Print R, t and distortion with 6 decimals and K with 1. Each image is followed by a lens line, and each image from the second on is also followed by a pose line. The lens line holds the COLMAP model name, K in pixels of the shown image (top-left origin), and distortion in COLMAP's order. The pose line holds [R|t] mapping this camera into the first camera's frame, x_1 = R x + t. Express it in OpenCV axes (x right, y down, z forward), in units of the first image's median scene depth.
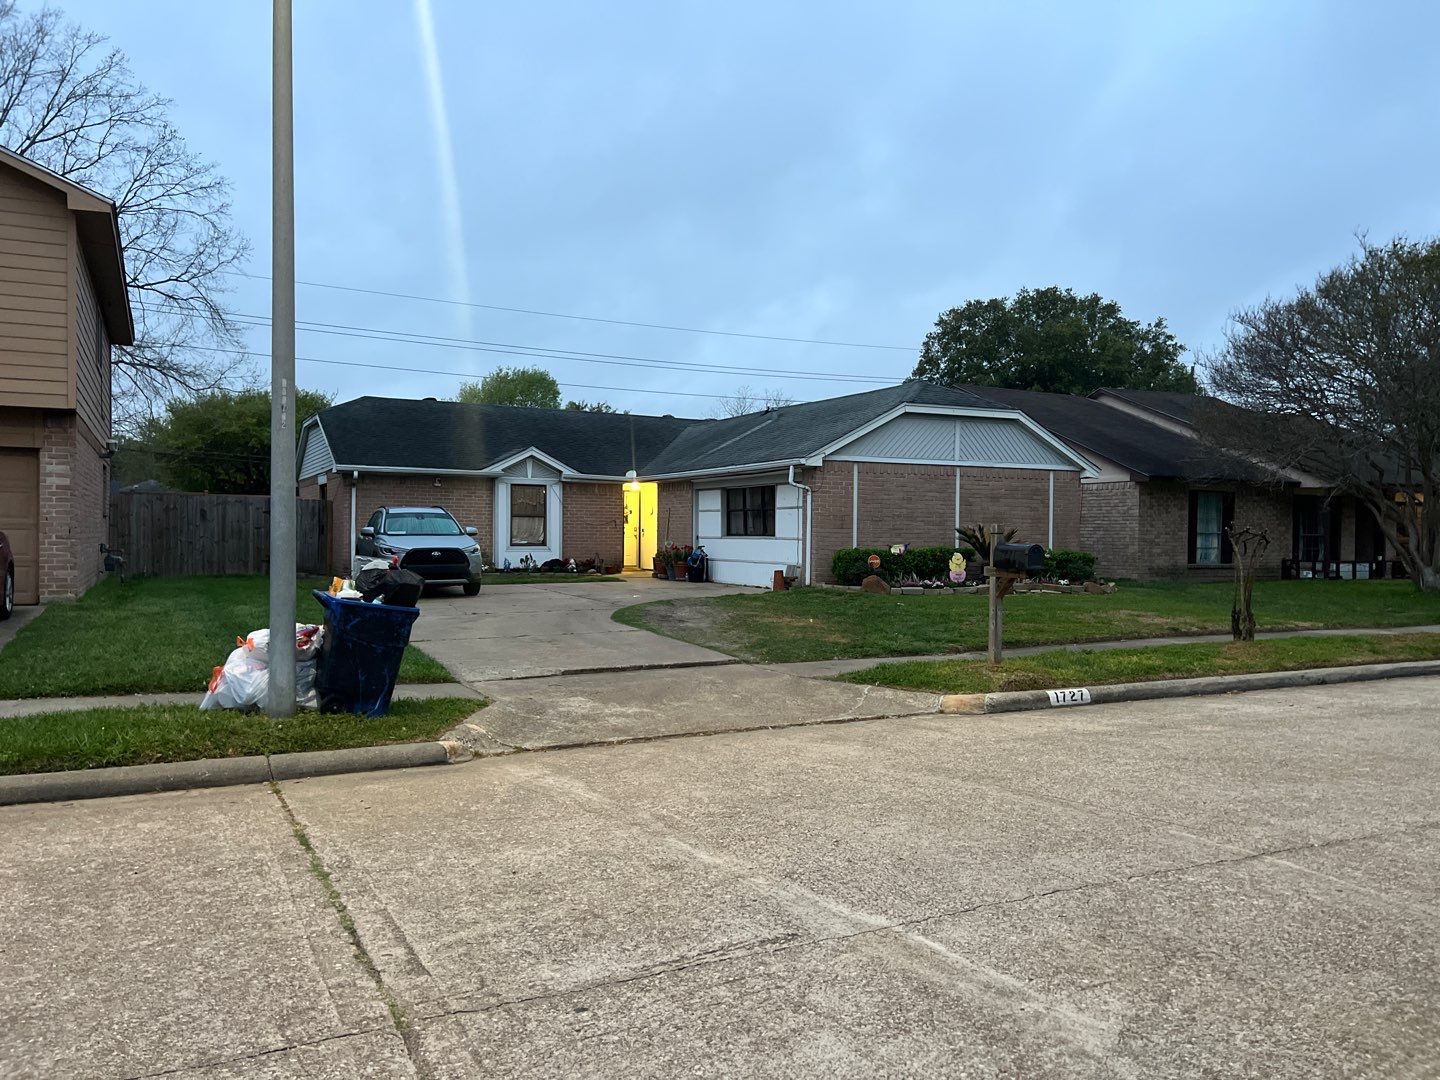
lens RADIAL K [[1085.4, 0, 724.7], [0, 1085.4, 549.8], [0, 0, 1]] dist [0.063519, -0.056324]
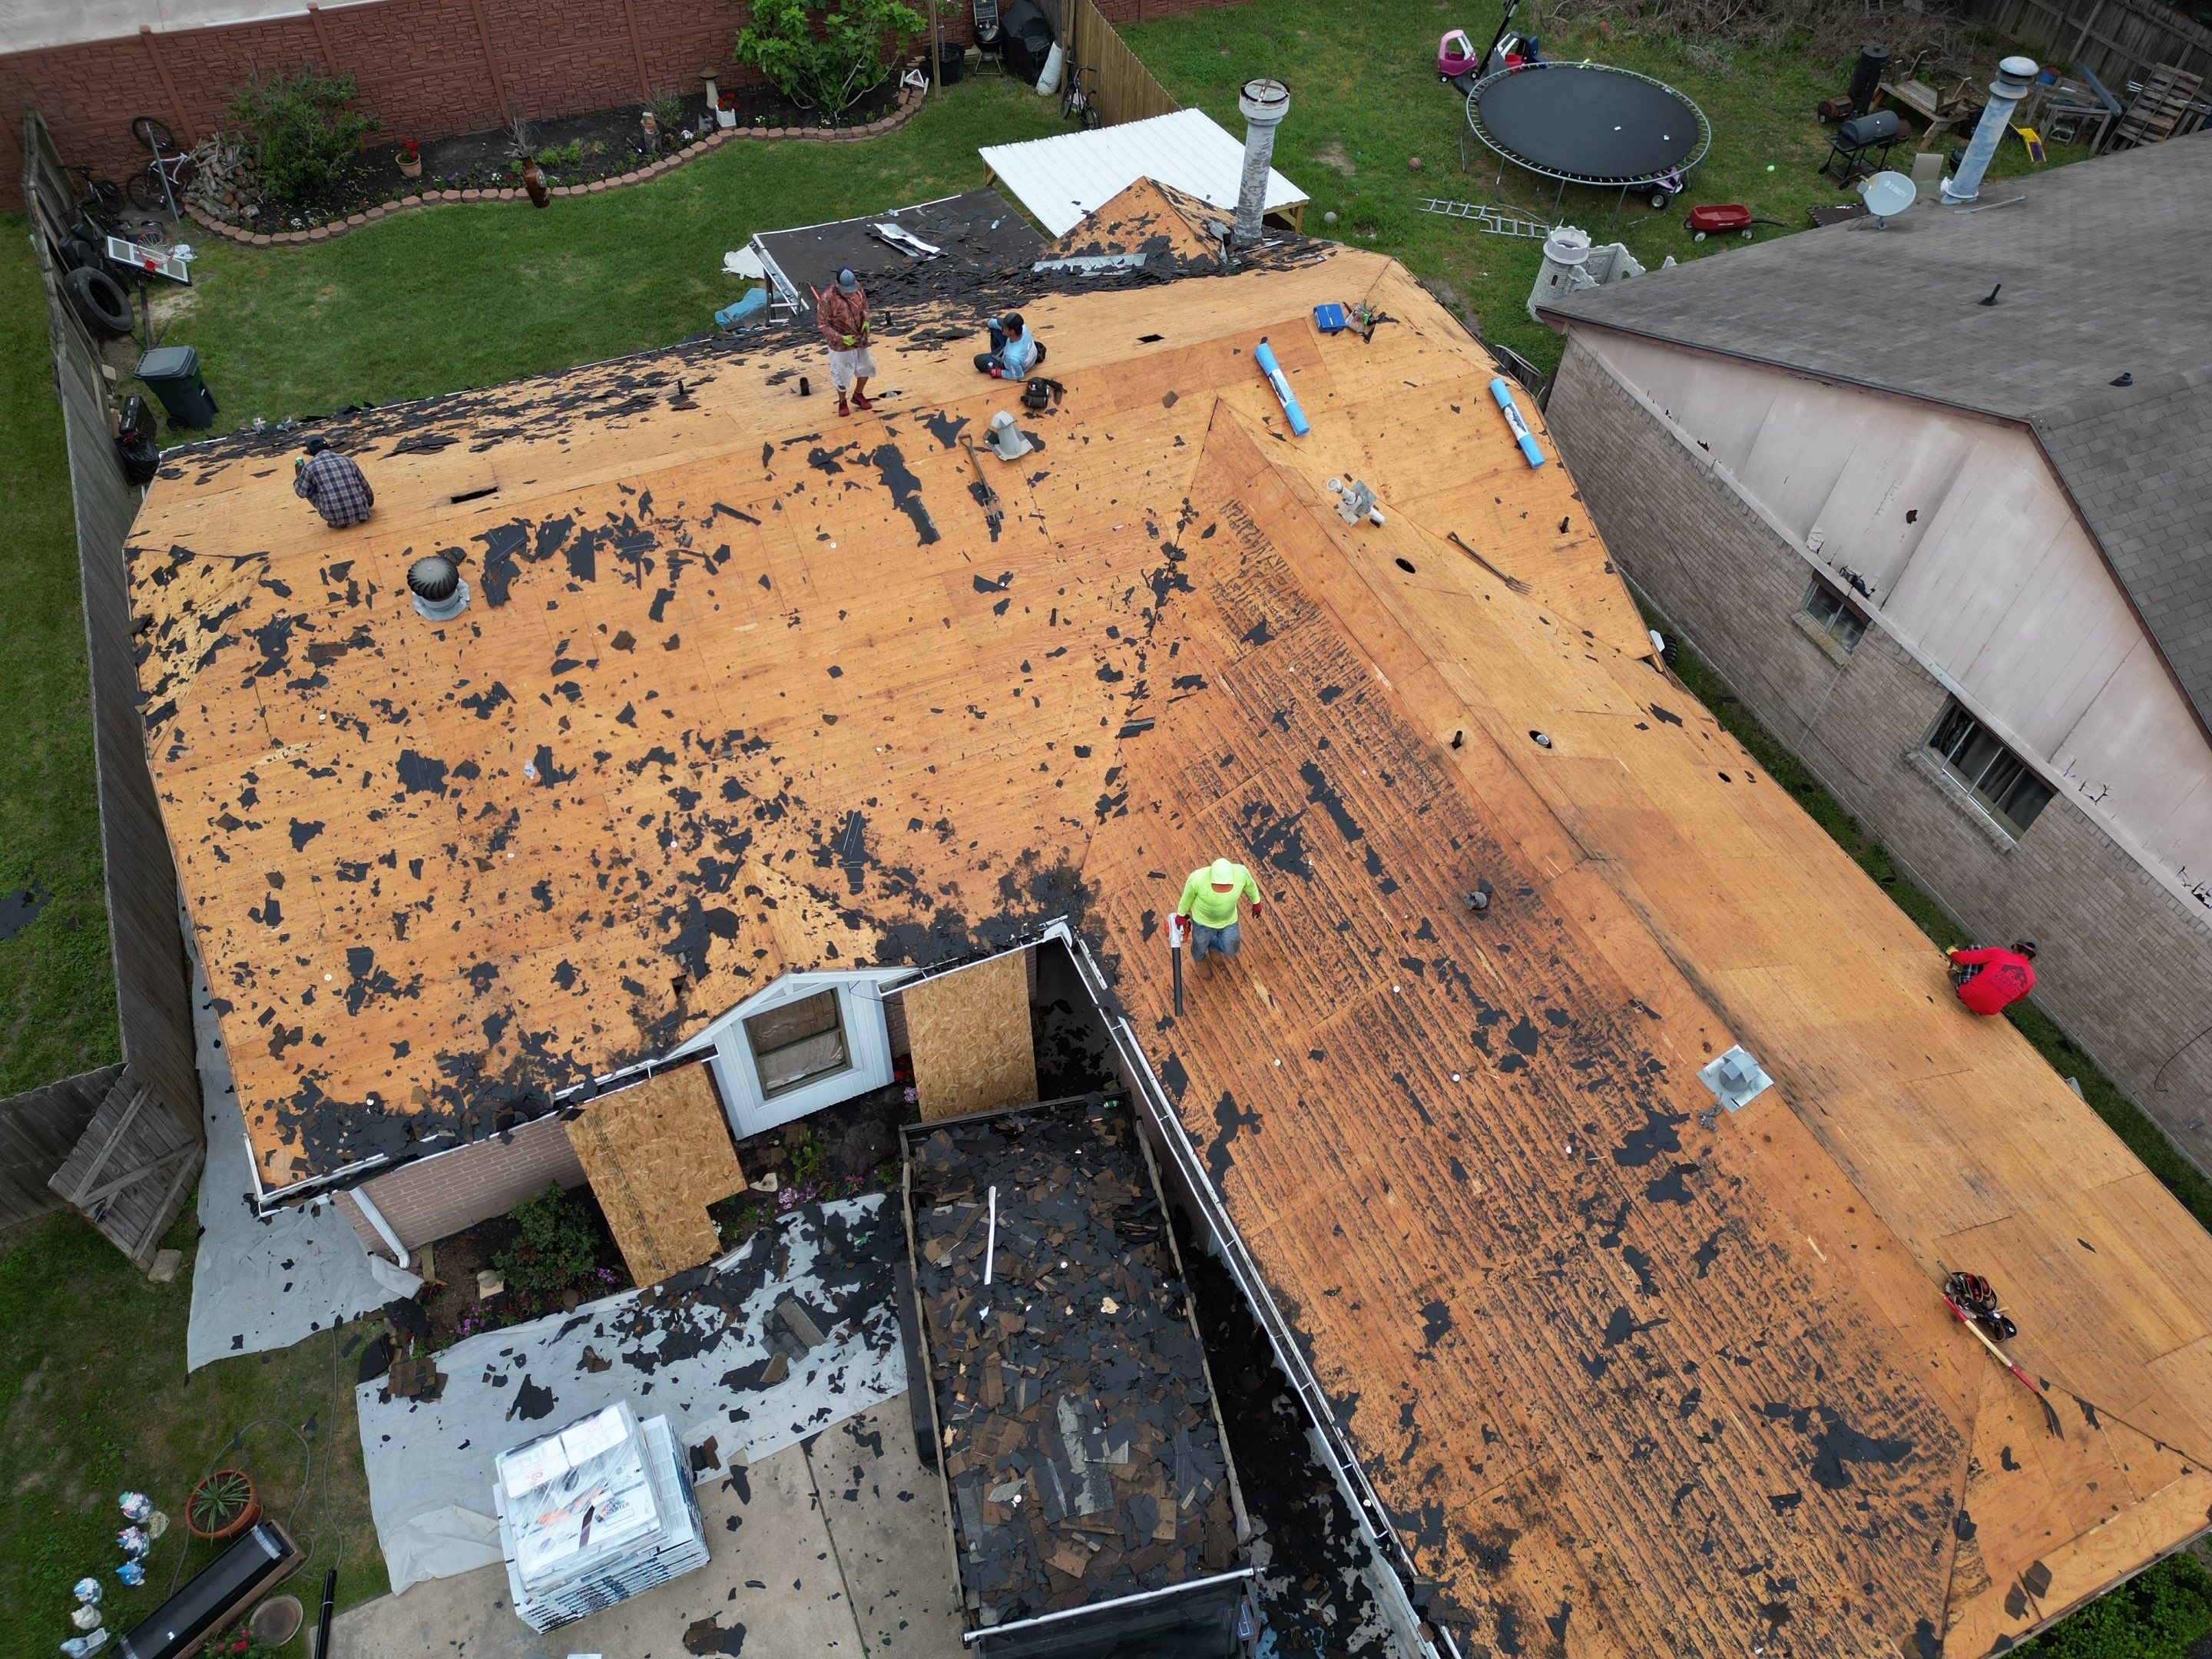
lens RADIAL K [[1548.1, 0, 1111.2], [0, 1548.1, 835.4], [0, 0, 1]] dist [0.069363, -0.065133]
pose [[0.998628, 0.051202, -0.010961, -0.065303], [-0.024041, 0.634301, 0.772713, -0.514915], [0.046517, -0.771389, 0.634661, 0.705159]]
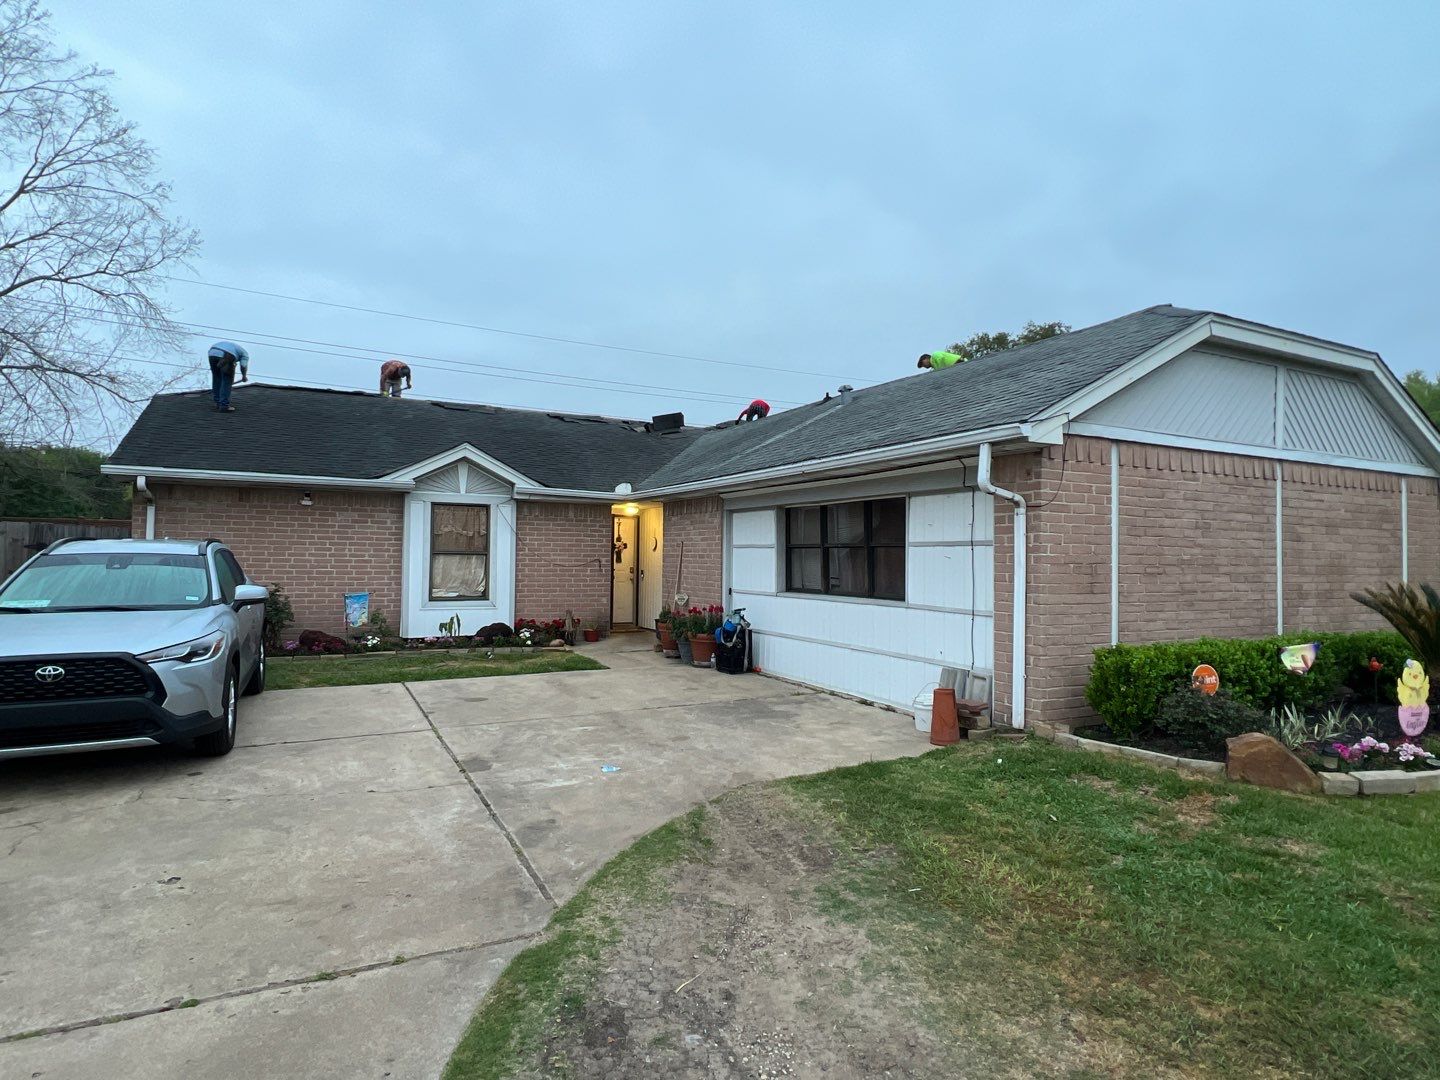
lens RADIAL K [[804.9, 0, 713.1], [0, 804.9, 539.0], [0, 0, 1]] dist [-0.006535, 0.003298]
pose [[0.999992, 0.004028, 0.000720, -0.033322], [-0.003998, 0.999296, -0.037311, -0.022417], [-0.000870, 0.037308, 0.999303, 0.530345]]
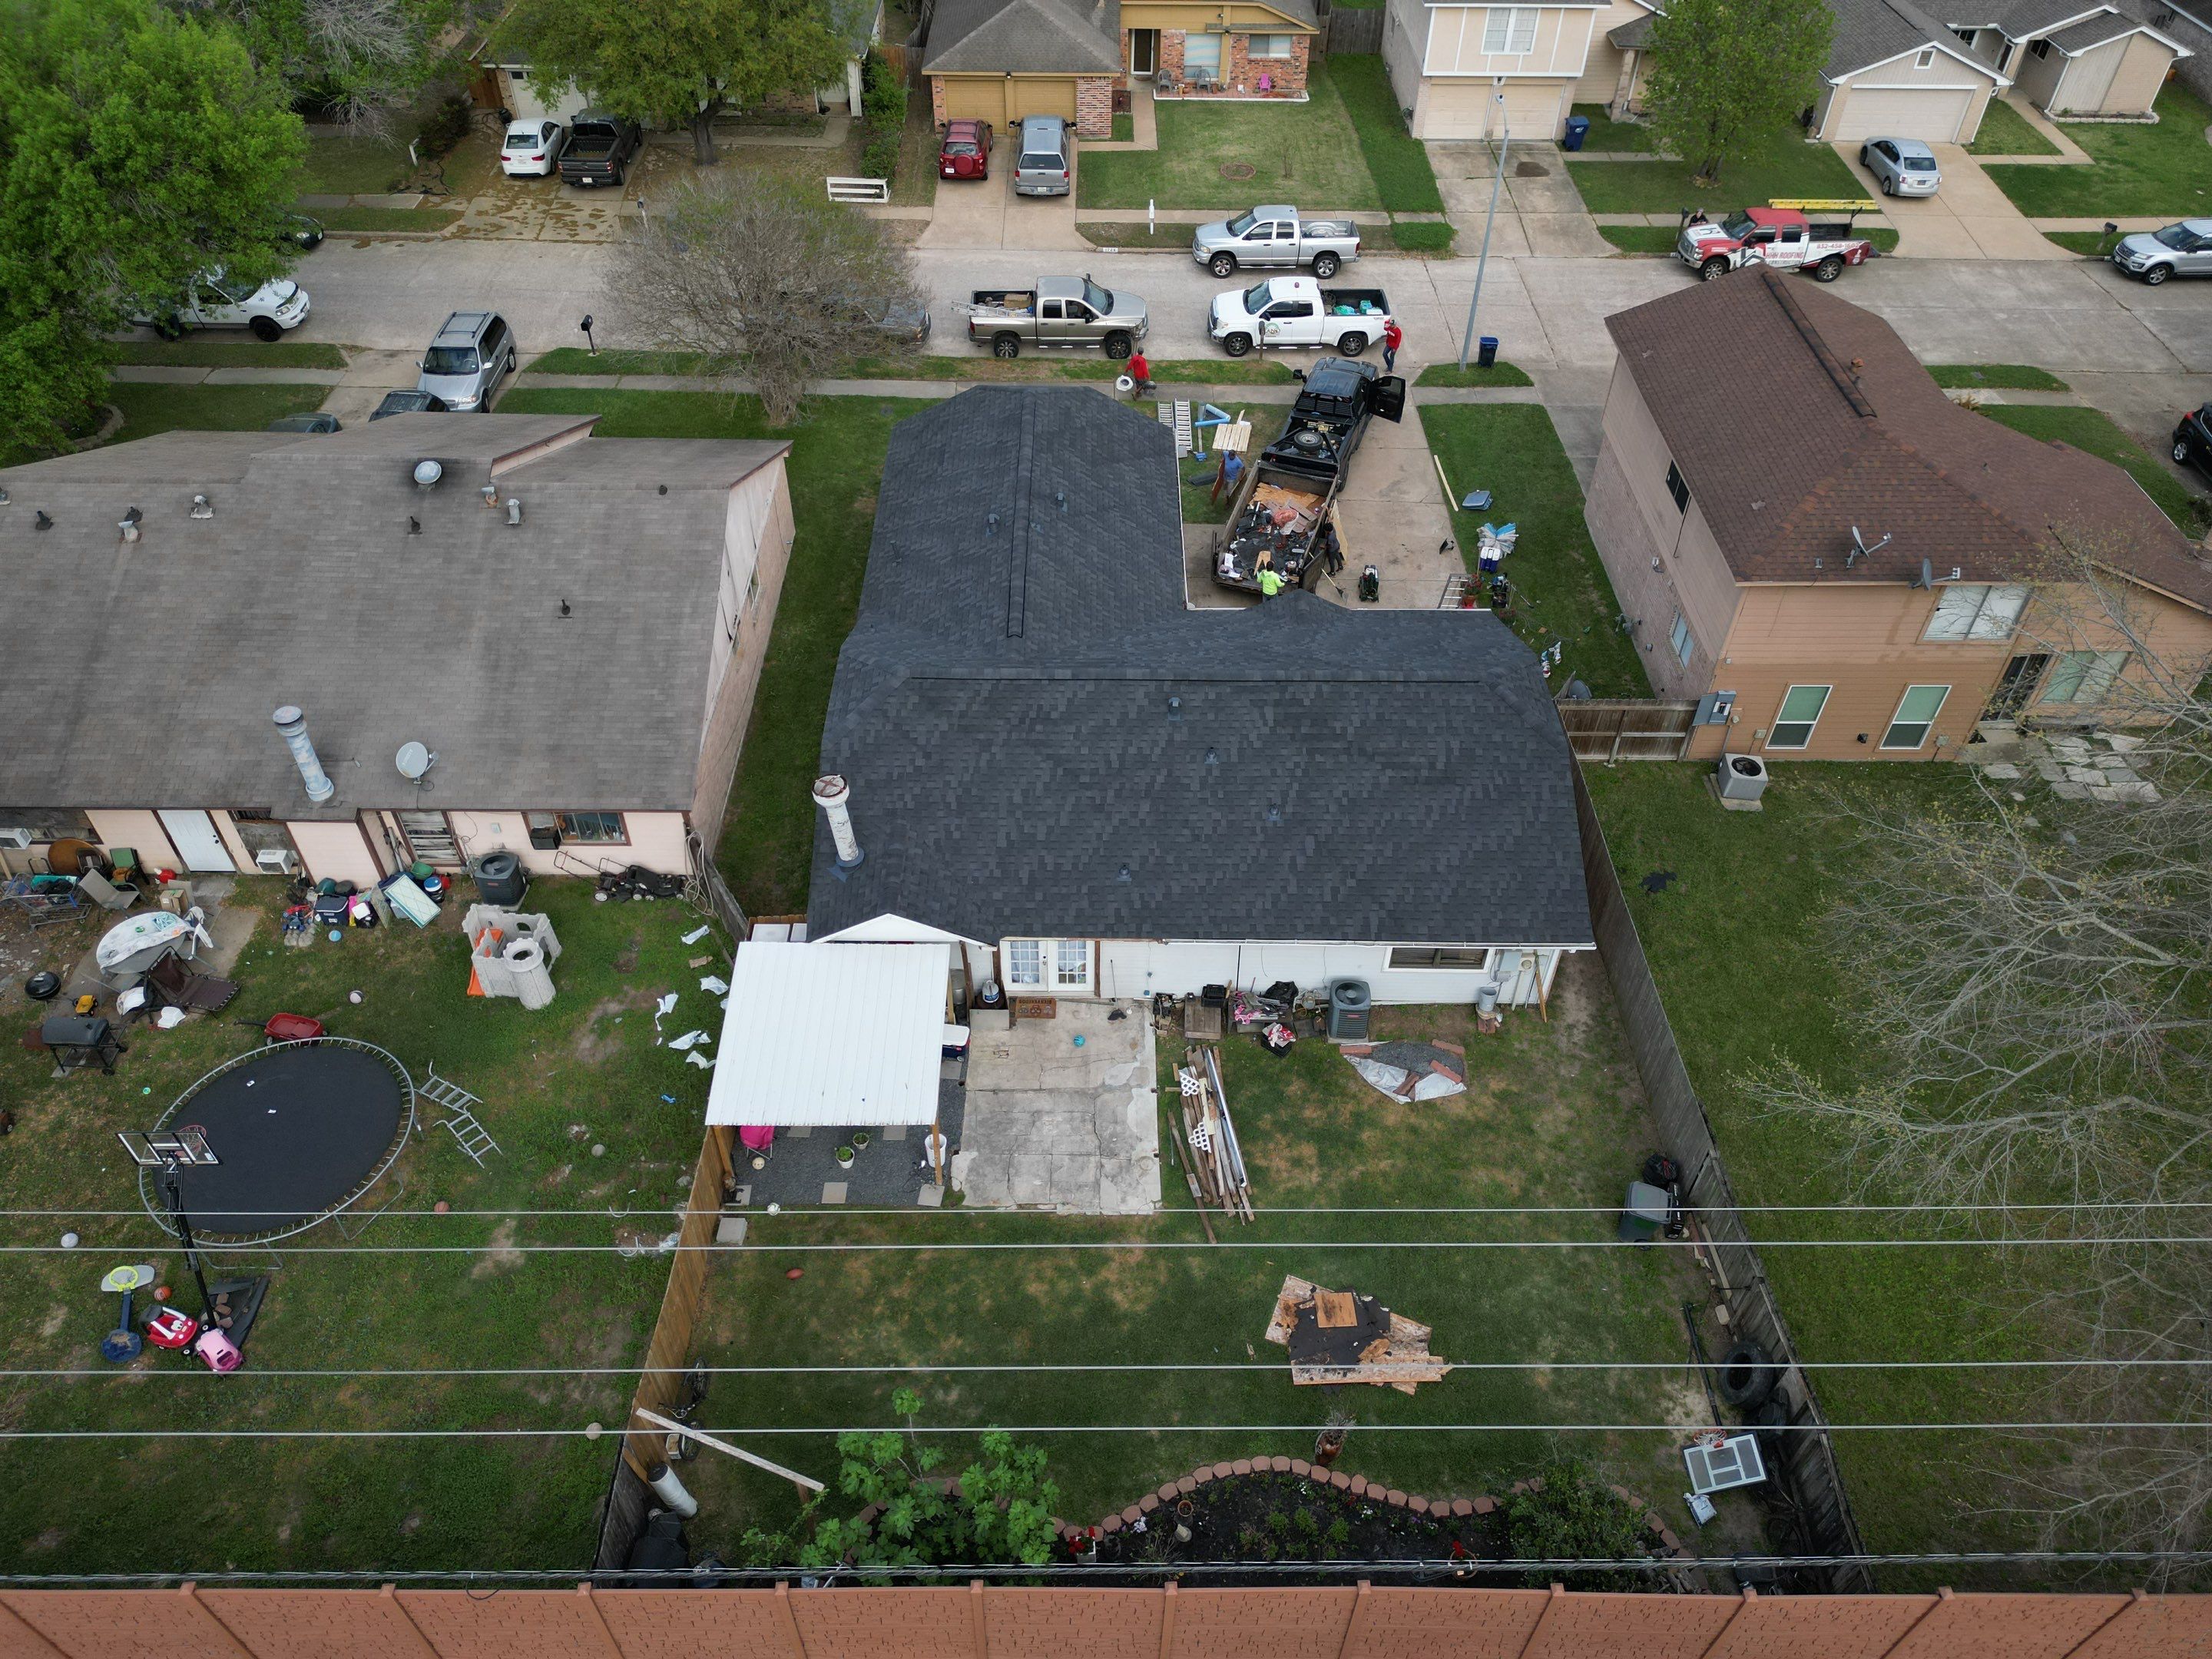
lens RADIAL K [[1548.1, 0, 1115.3], [0, 1548.1, 823.3], [0, 0, 1]] dist [0.069363, -0.065133]
pose [[-0.892400, -0.327158, 0.310789, -0.510098], [-0.018031, 0.714039, 0.699873, -0.873897], [-0.450885, 0.618963, -0.643108, 2.033864]]
